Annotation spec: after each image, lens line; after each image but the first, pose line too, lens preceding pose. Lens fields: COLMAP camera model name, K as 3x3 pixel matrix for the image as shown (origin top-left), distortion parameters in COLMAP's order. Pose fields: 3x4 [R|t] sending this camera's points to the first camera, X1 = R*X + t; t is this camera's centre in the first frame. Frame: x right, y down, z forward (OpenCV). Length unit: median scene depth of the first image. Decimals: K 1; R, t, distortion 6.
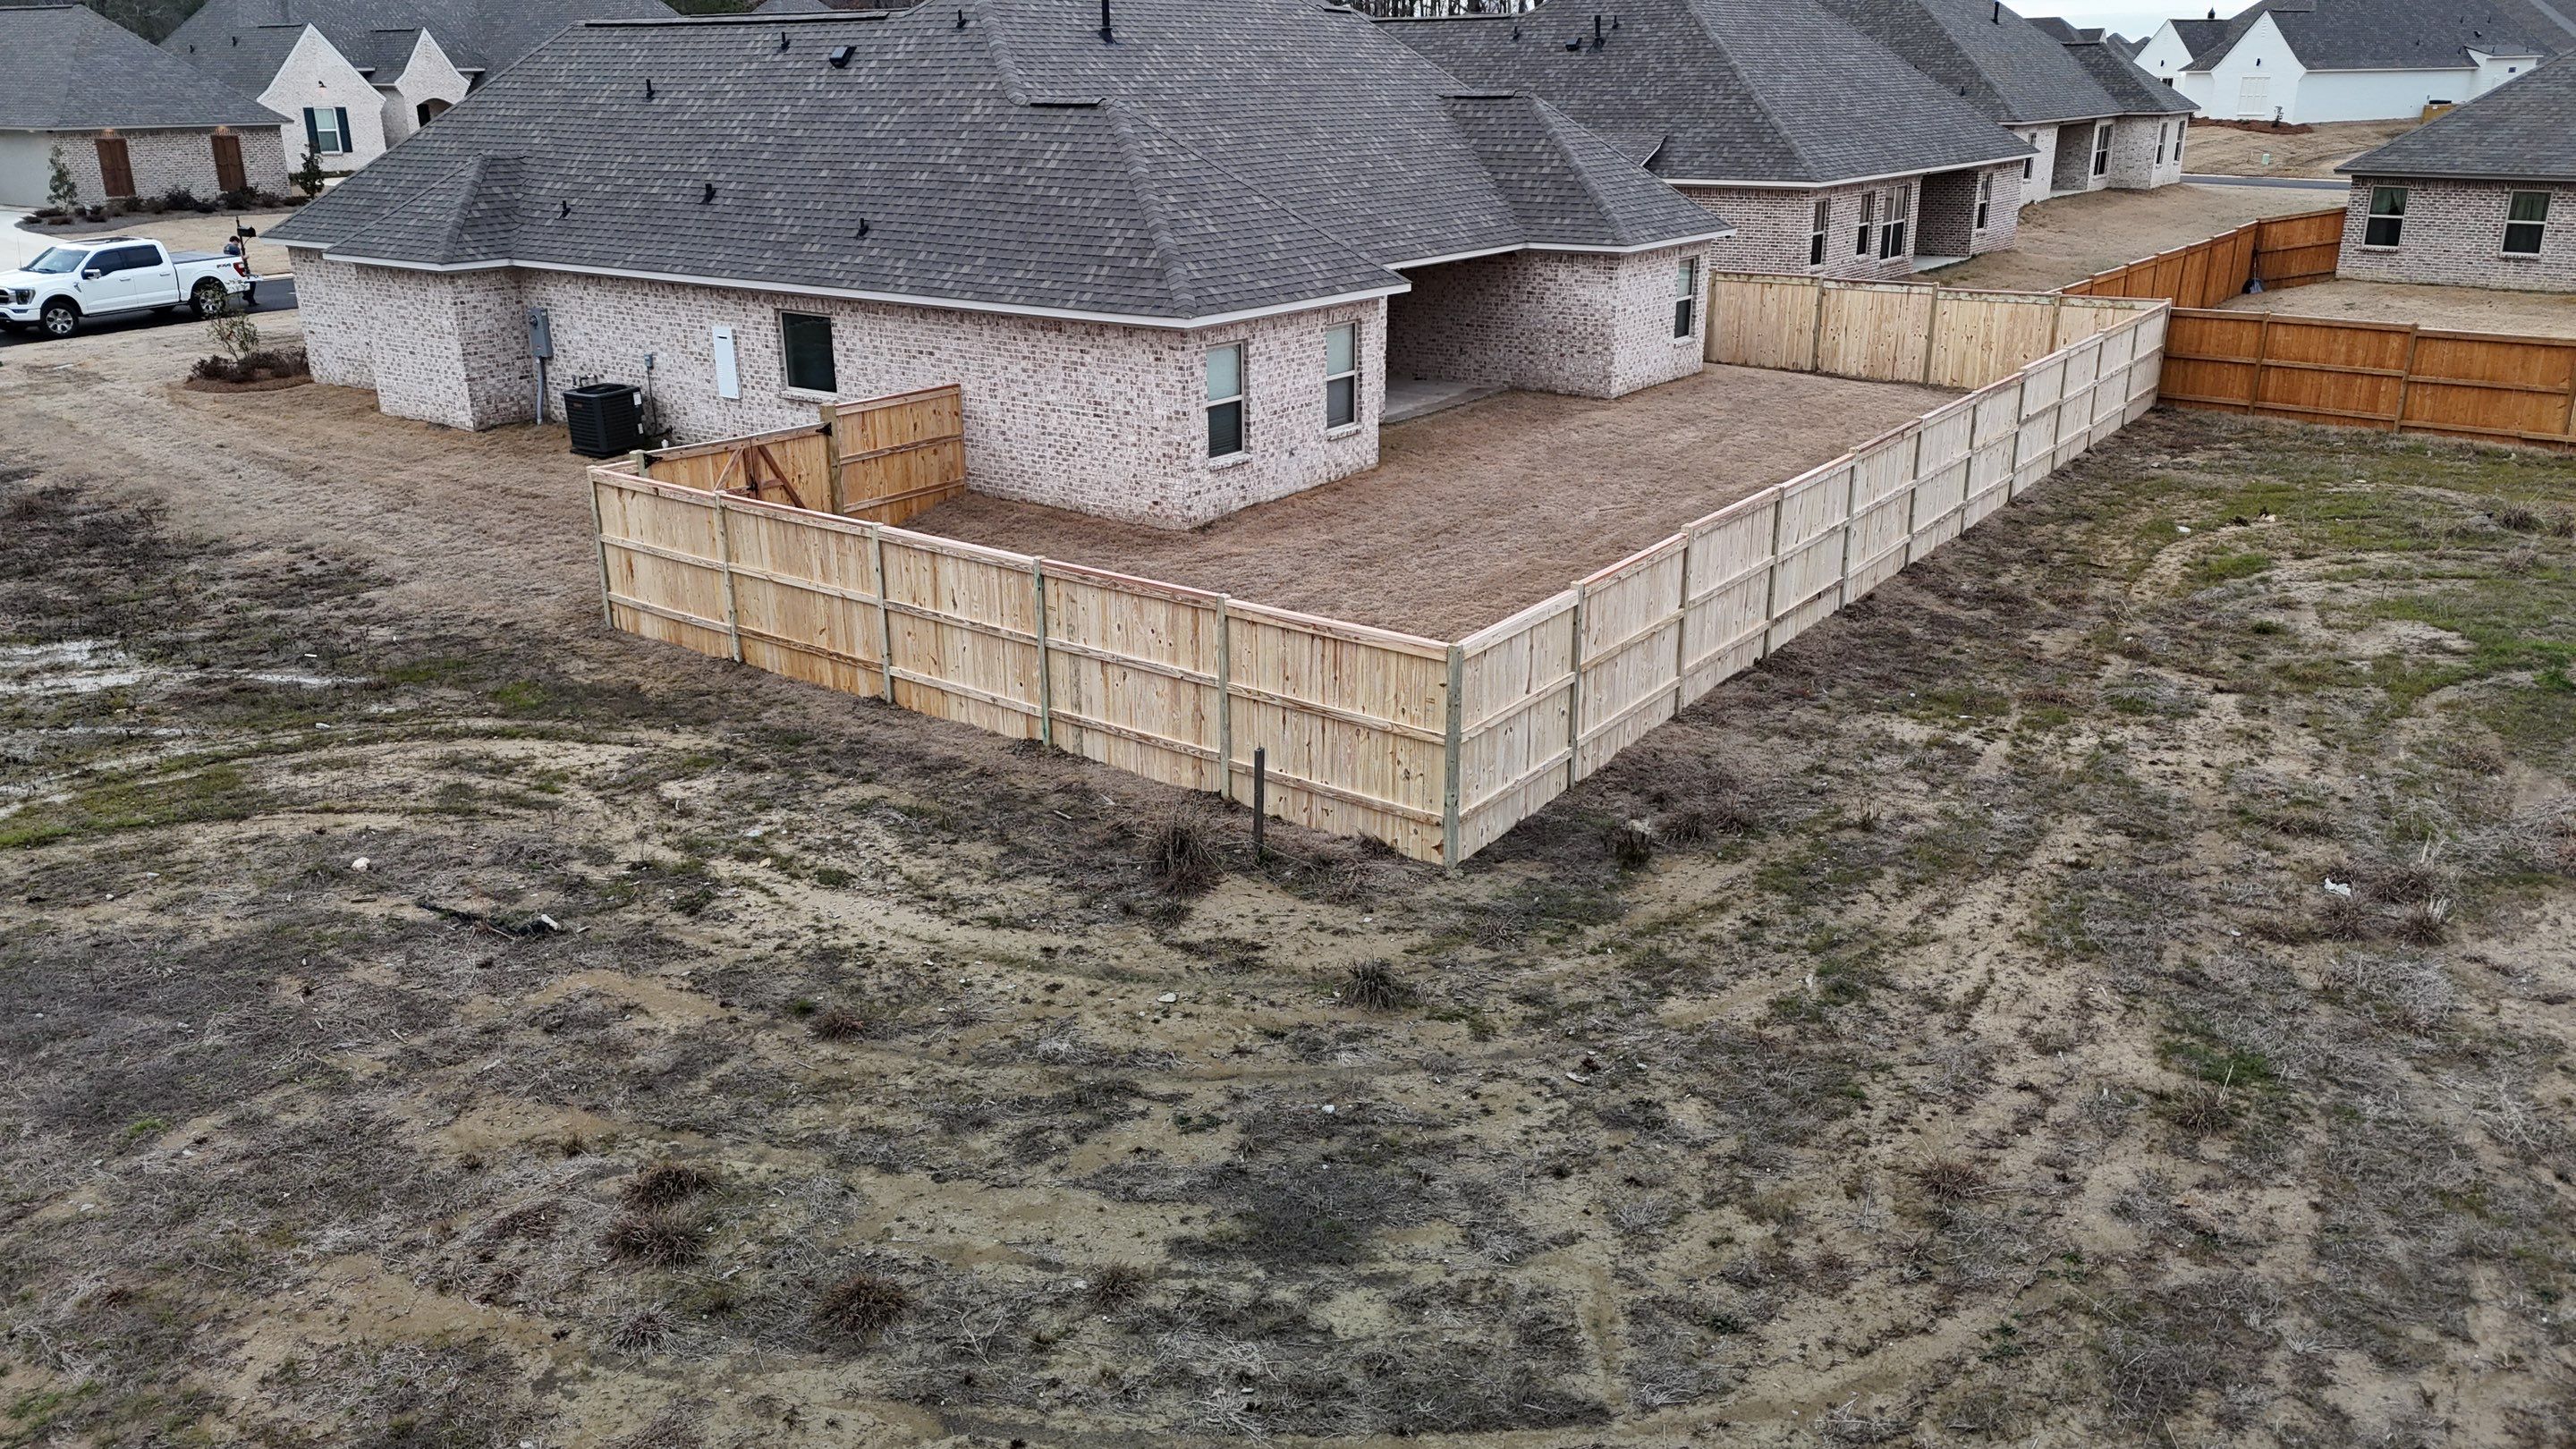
lens RADIAL K [[1884.5, 0, 1297.9], [0, 1884.5, 710.9], [0, 0, 1]] dist [0.025048, -0.006058]
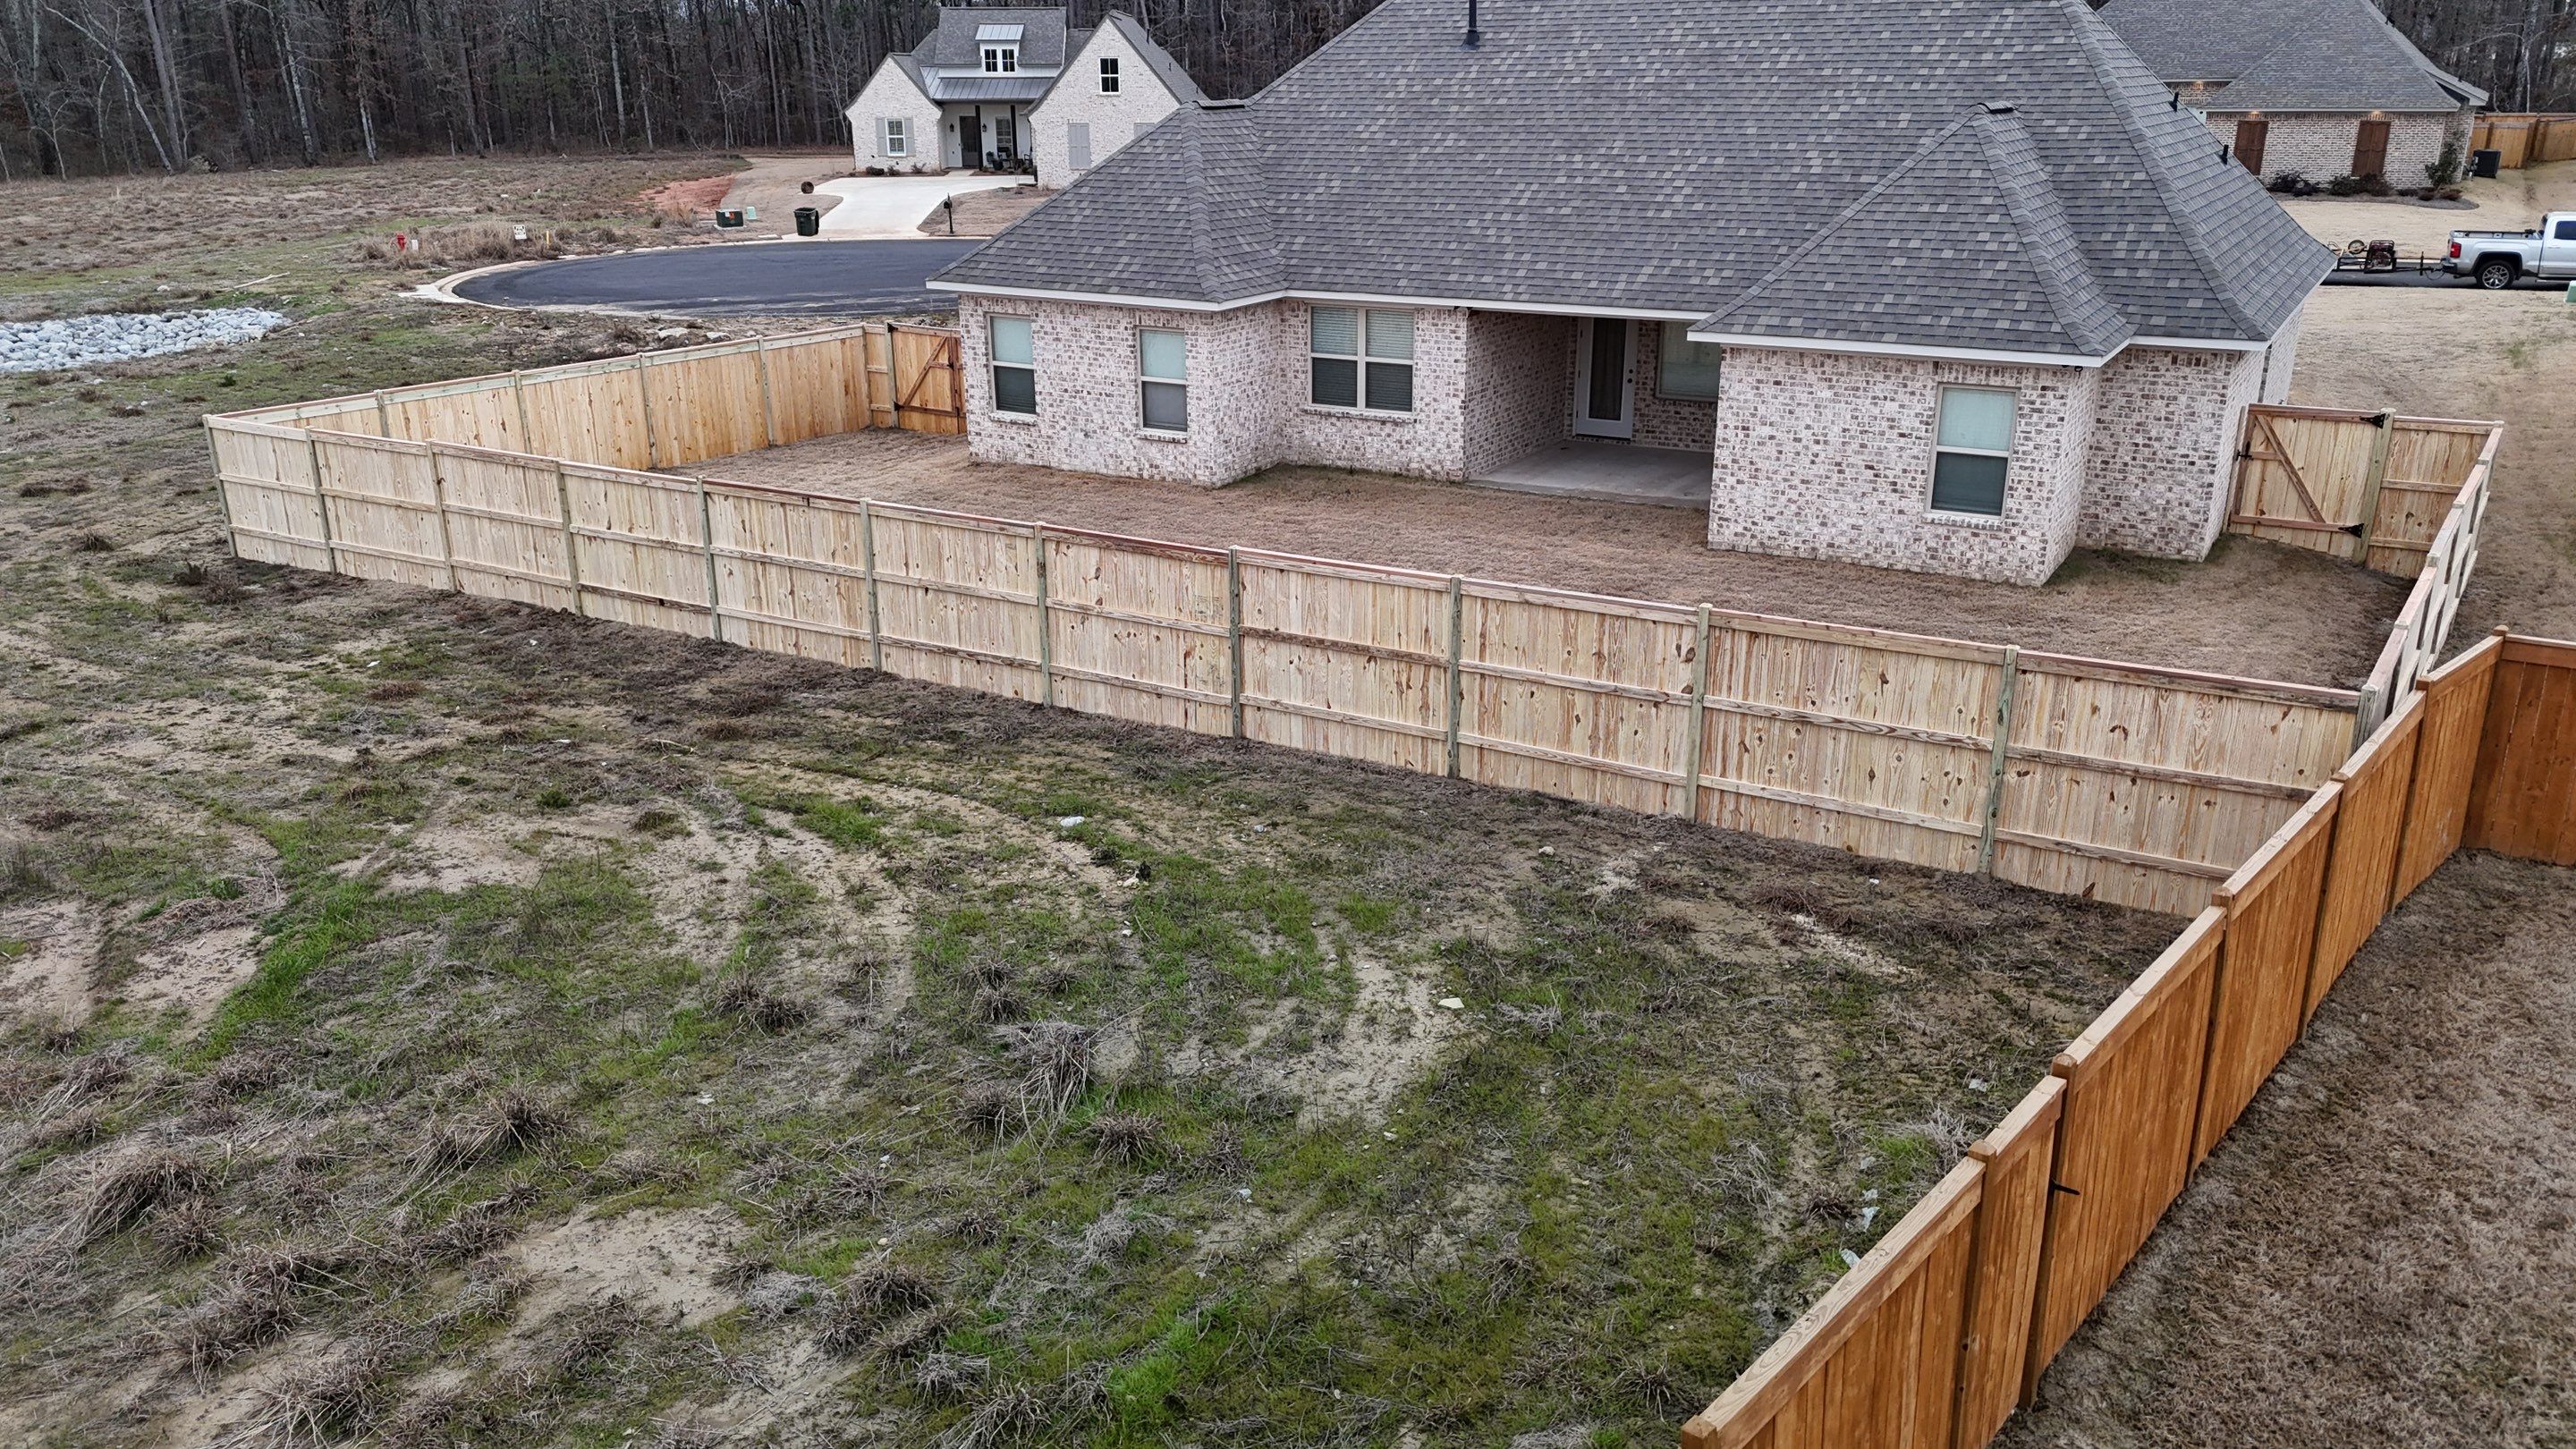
lens RADIAL K [[1884.5, 0, 1291.9], [0, 1884.5, 715.8], [0, 0, 1]] dist [0.025048, -0.006058]
pose [[0.101924, 0.332967, -0.937414, 1.409942], [-0.317459, 0.903938, 0.286559, -0.444311], [0.942779, 0.268383, 0.197836, 1.243805]]
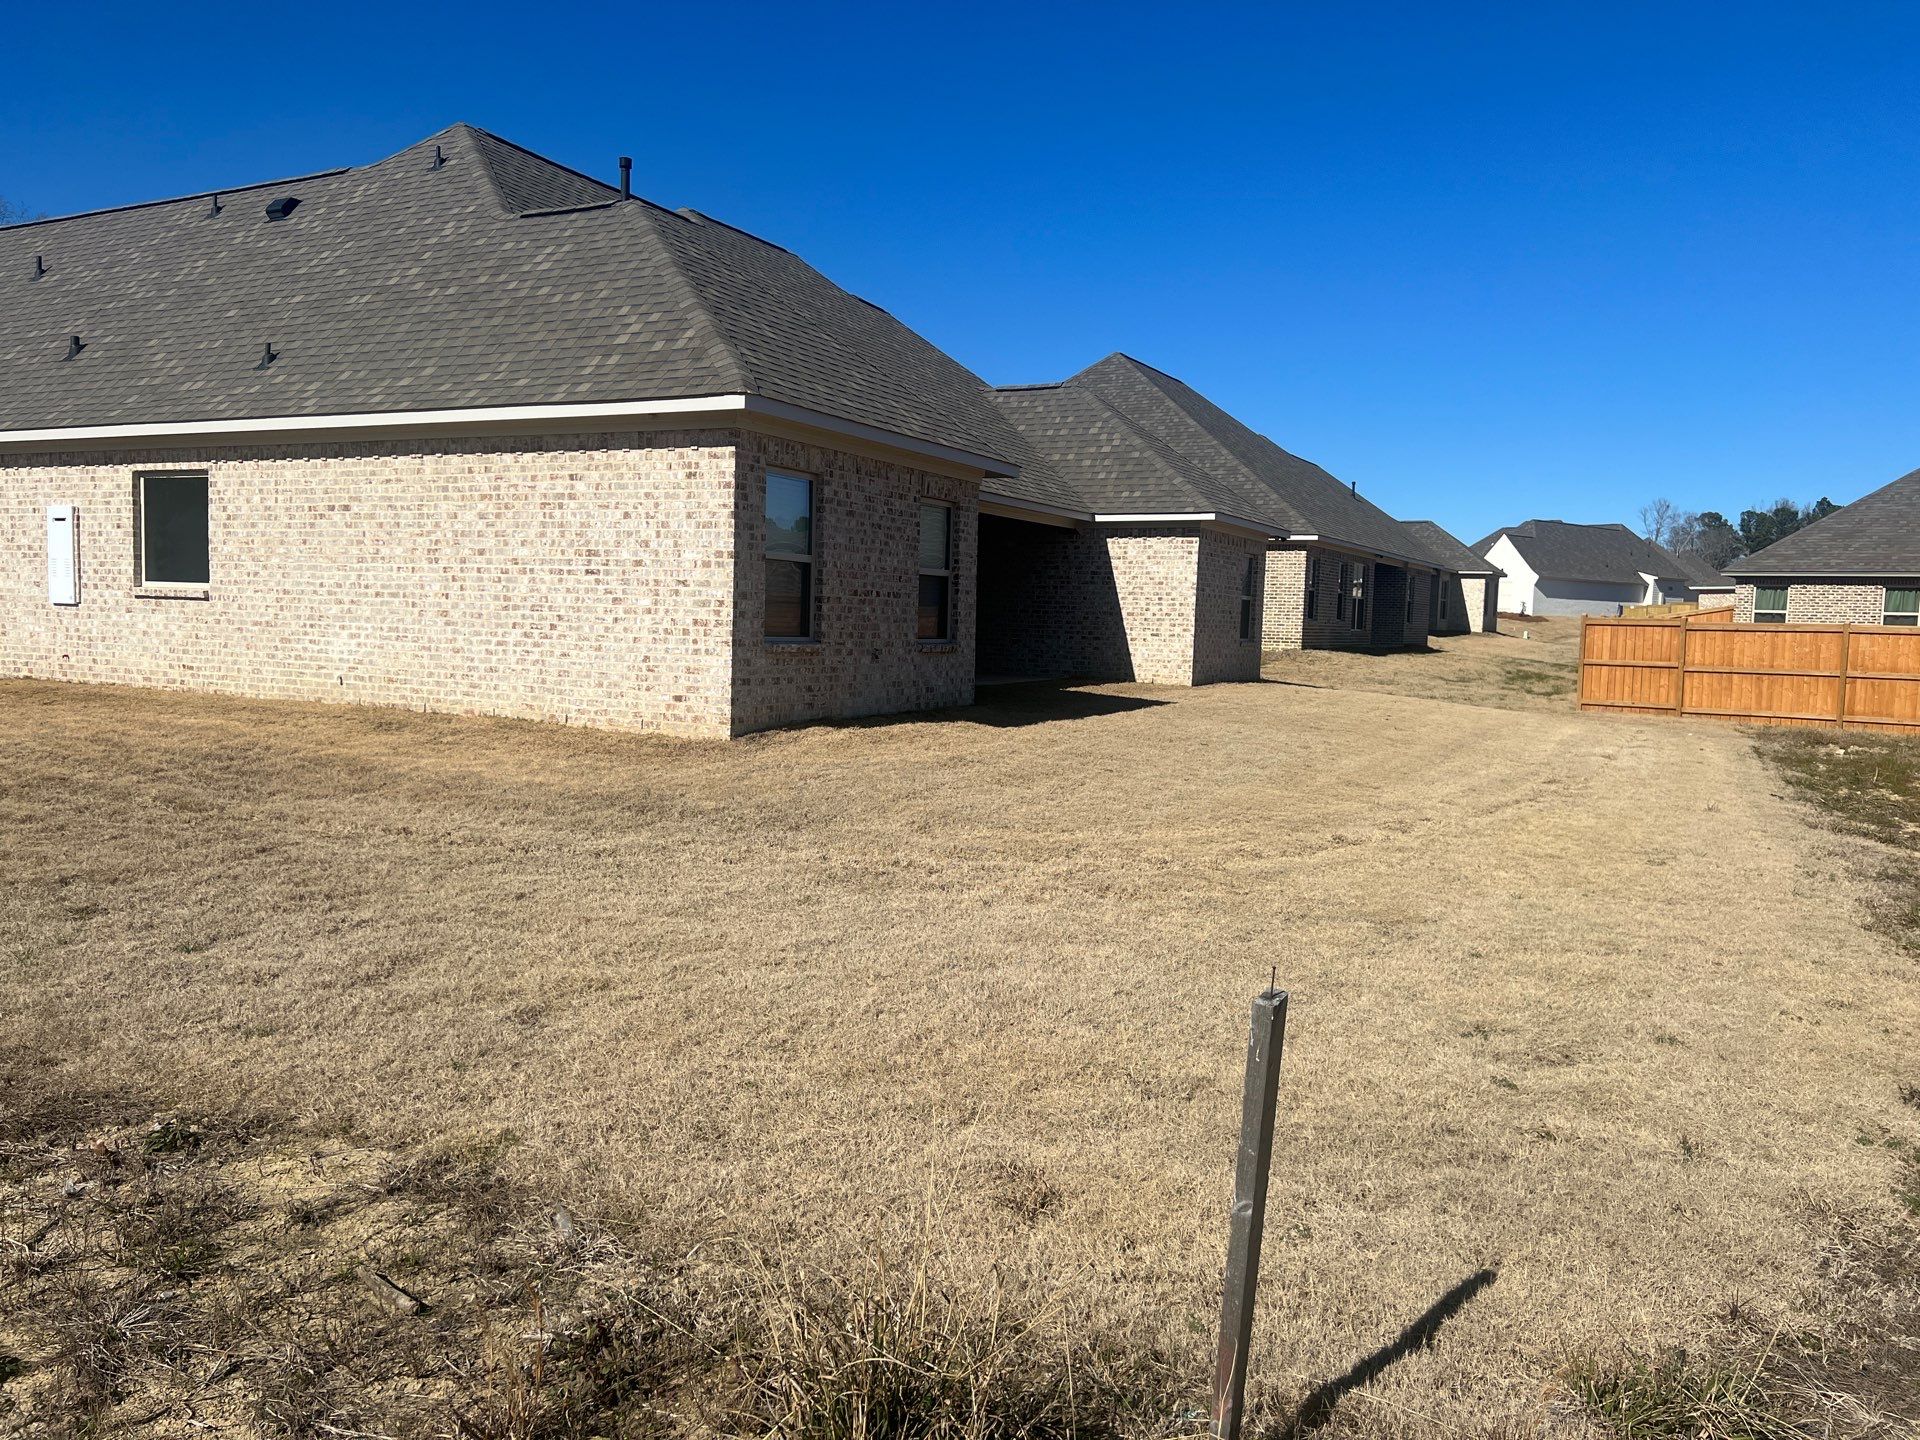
lens RADIAL K [[1455.4, 0, 975.2], [0, 1455.4, 733.8], [0, 0, 1]] dist [-0.035338, 0.014188]
pose [[0.987461, 0.022237, 0.156288, -0.066819], [0.015999, 0.970834, -0.239218, 0.025668], [-0.157049, 0.238719, 0.958305, 0.653471]]
